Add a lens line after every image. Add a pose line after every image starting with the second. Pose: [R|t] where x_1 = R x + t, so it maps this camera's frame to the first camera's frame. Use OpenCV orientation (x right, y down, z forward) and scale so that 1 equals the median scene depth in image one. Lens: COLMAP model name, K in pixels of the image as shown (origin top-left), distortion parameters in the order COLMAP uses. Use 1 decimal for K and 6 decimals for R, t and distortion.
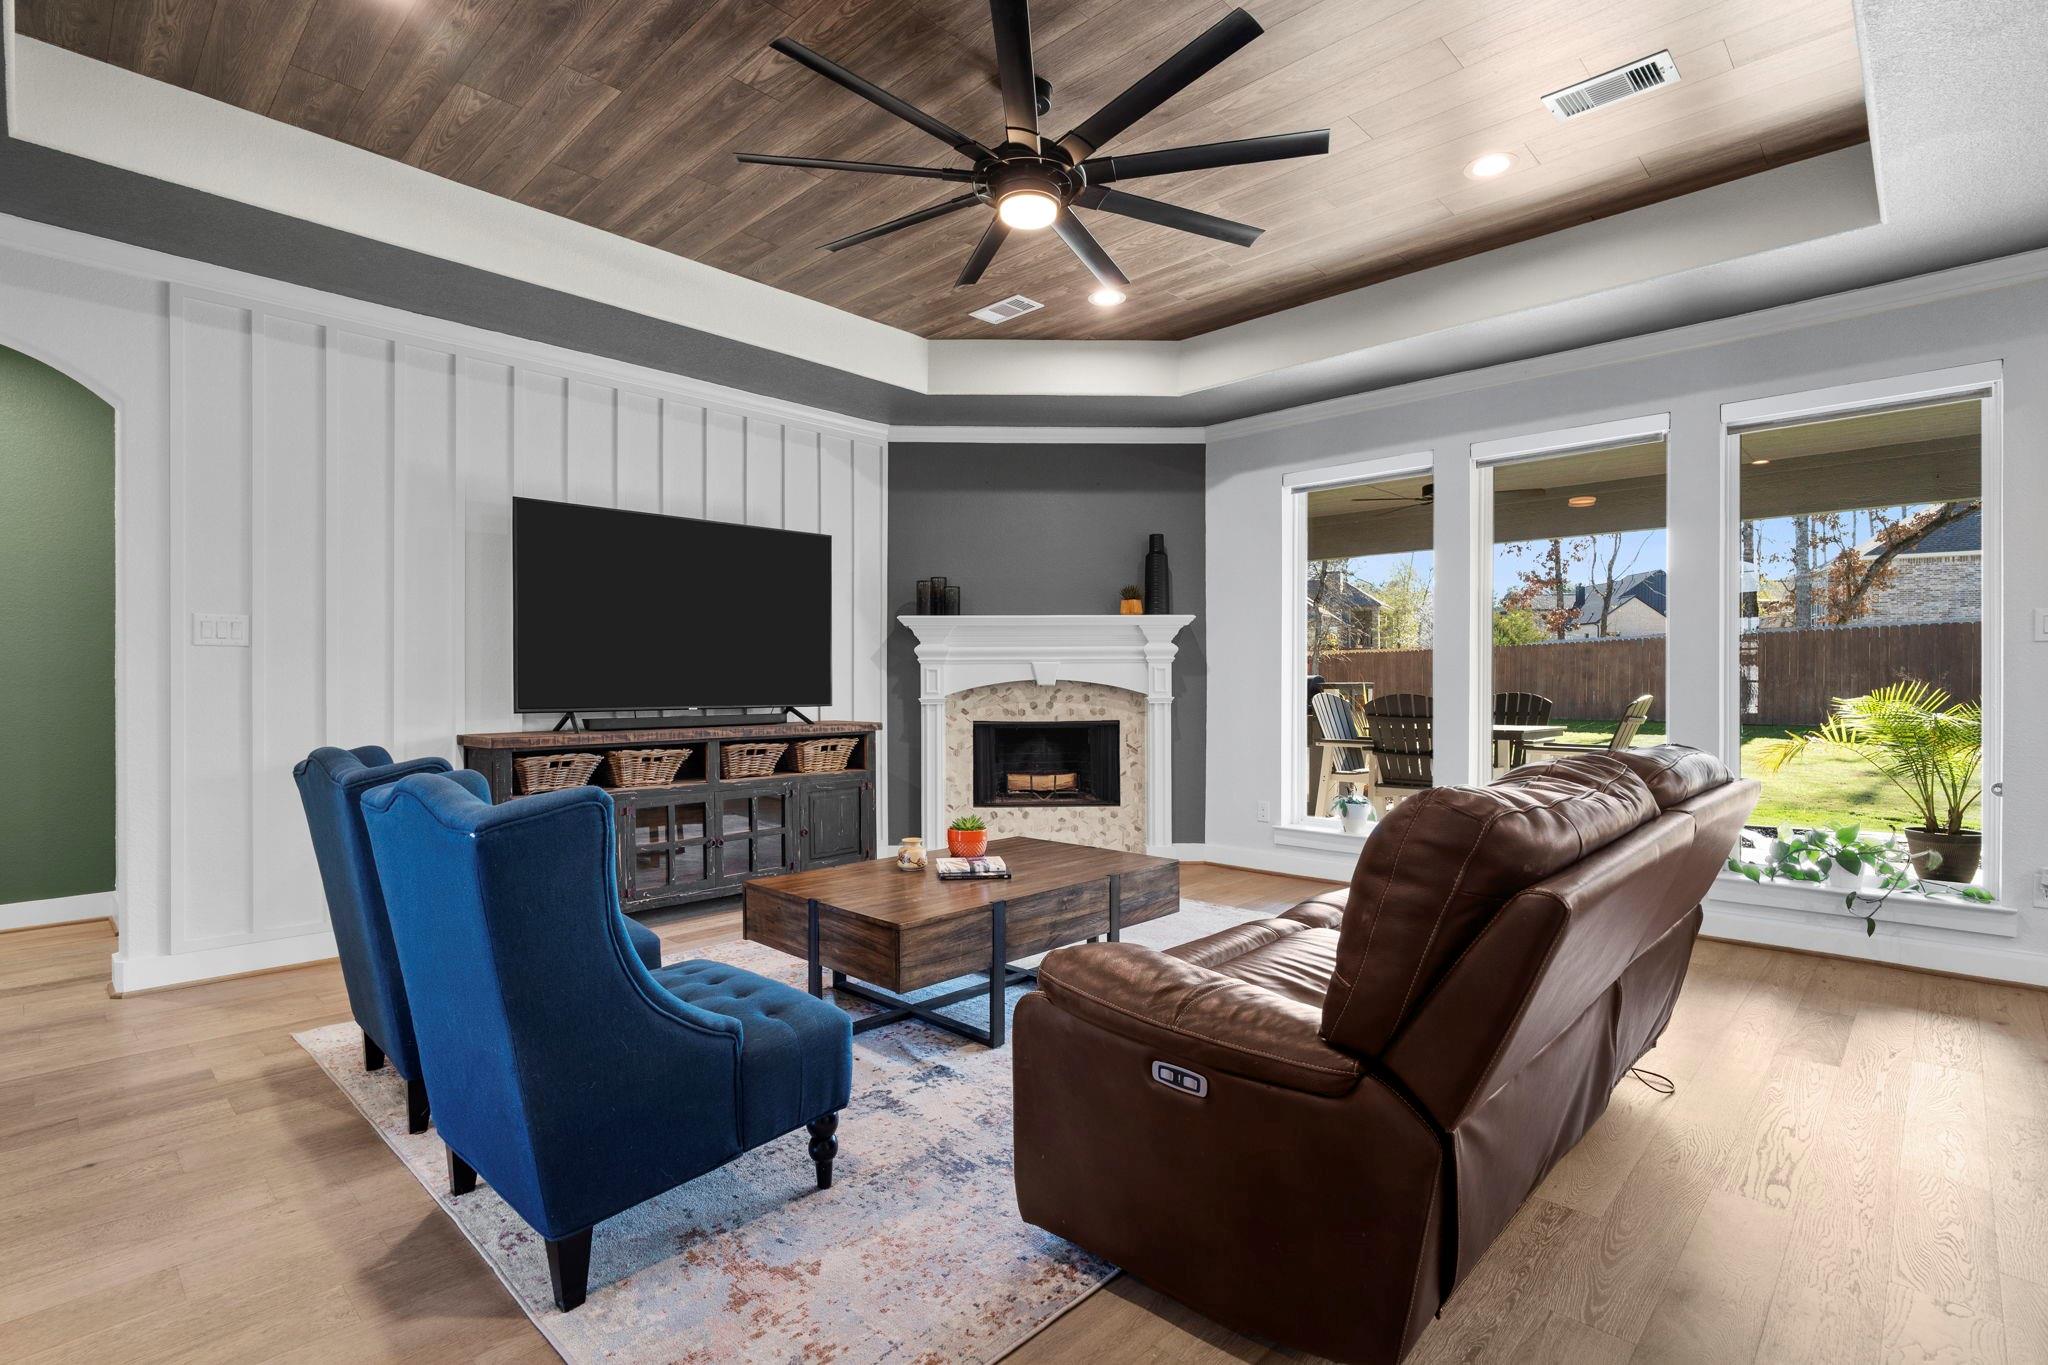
lens RADIAL K [[973.1, 0, 1019.5], [0, 973.1, 680.4], [0, 0, 1]] dist [-0.006156, 0.001085]
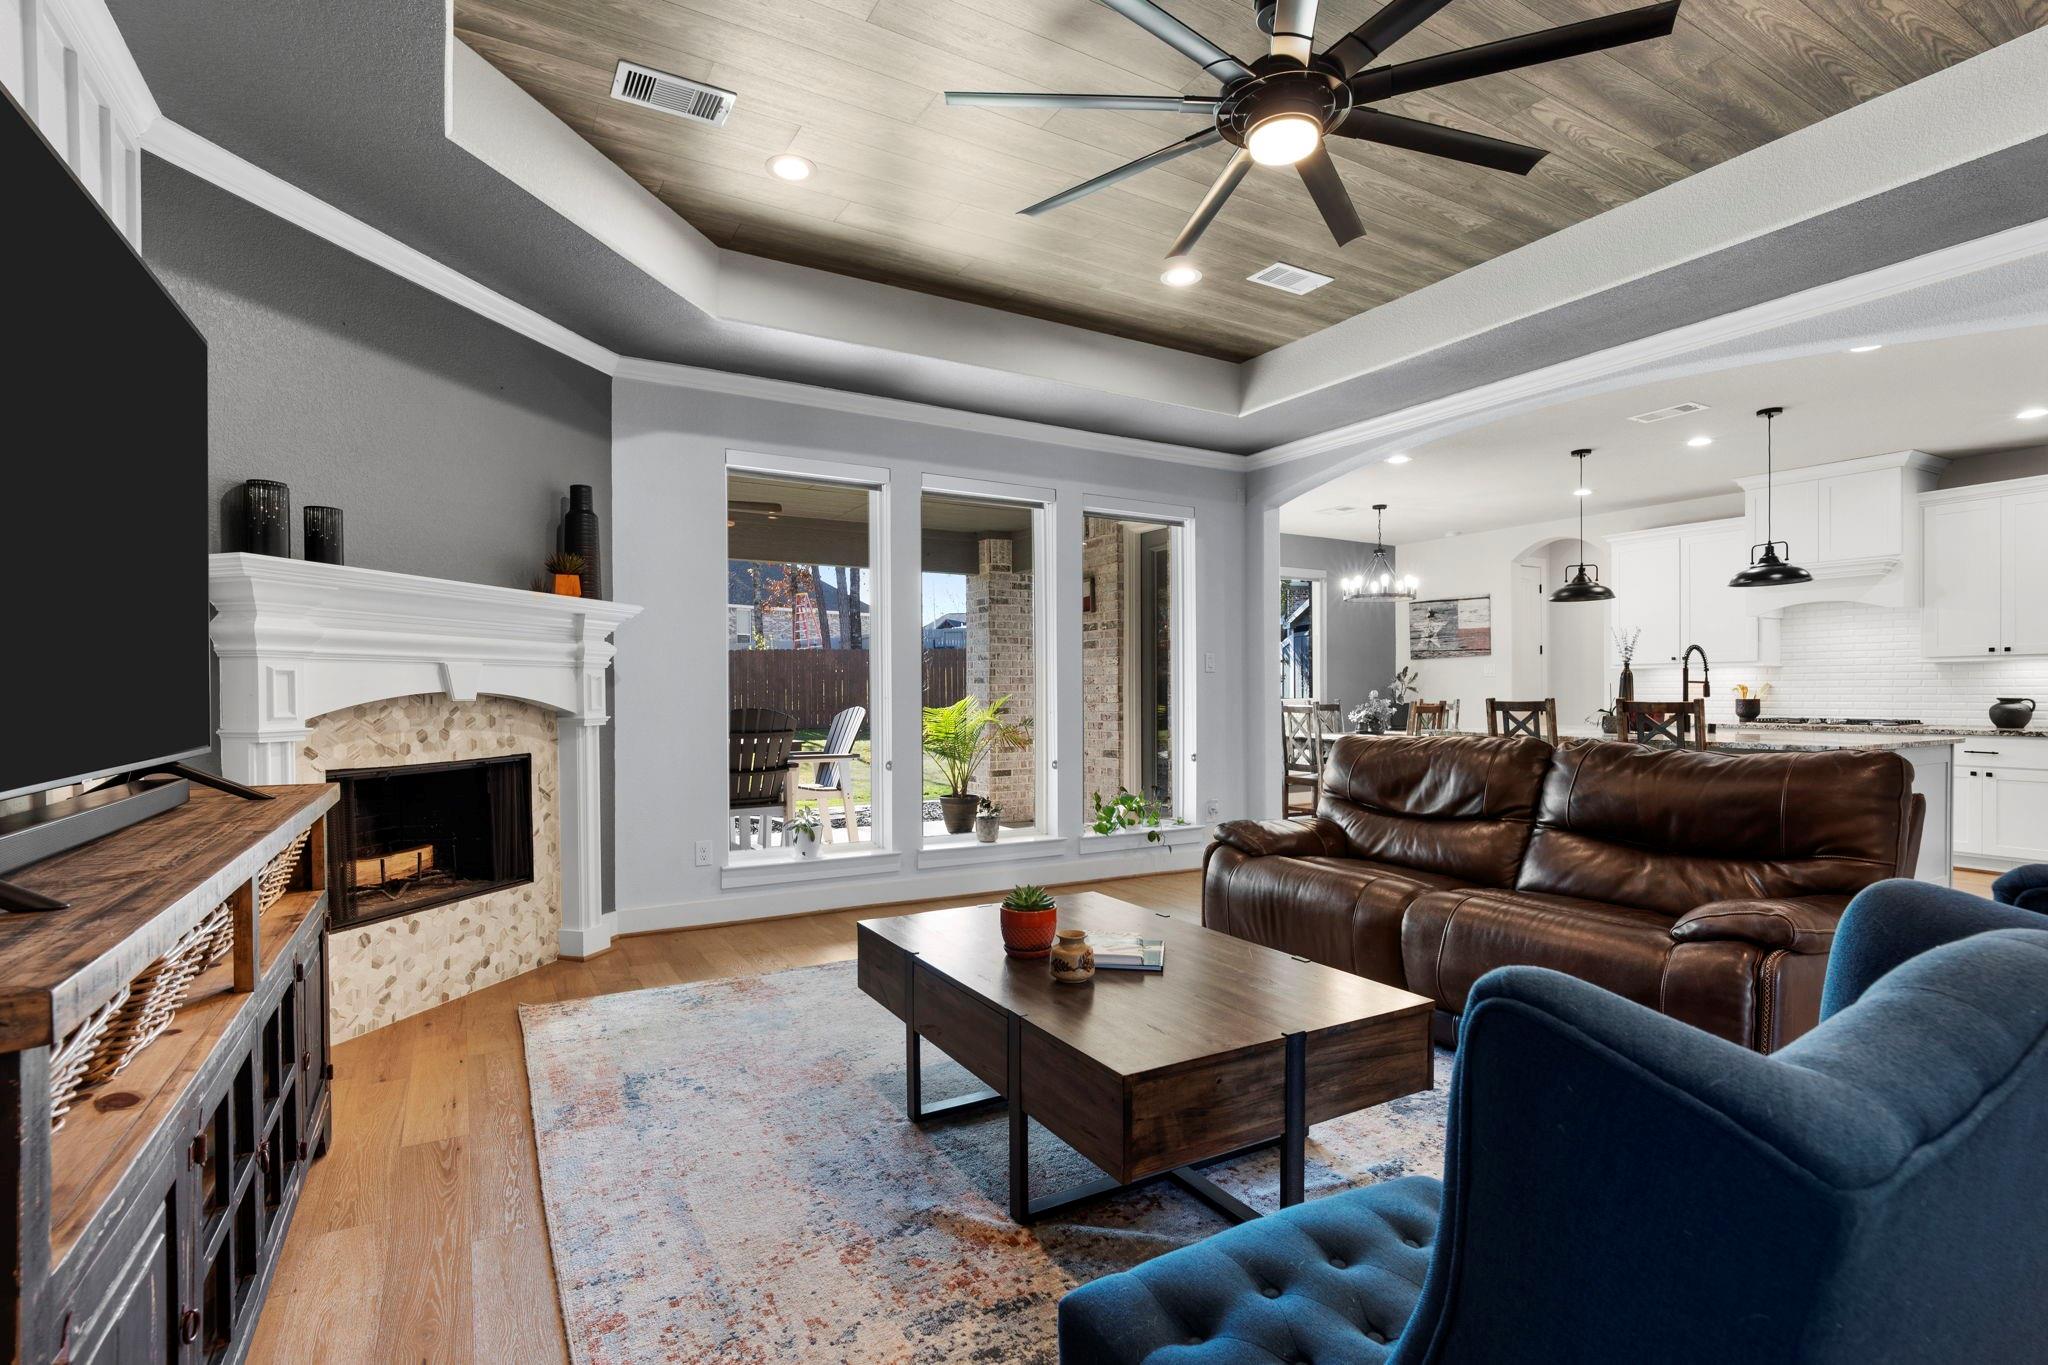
lens RADIAL K [[973.1, 0, 1015.3], [0, 973.1, 697.7], [0, 0, 1]] dist [-0.006156, 0.001085]
pose [[0.293589, -0.003738, 0.955925, -0.436392], [0.001905, 0.999993, 0.003326, 0.001506], [-0.955930, 0.000845, 0.293594, 0.489521]]
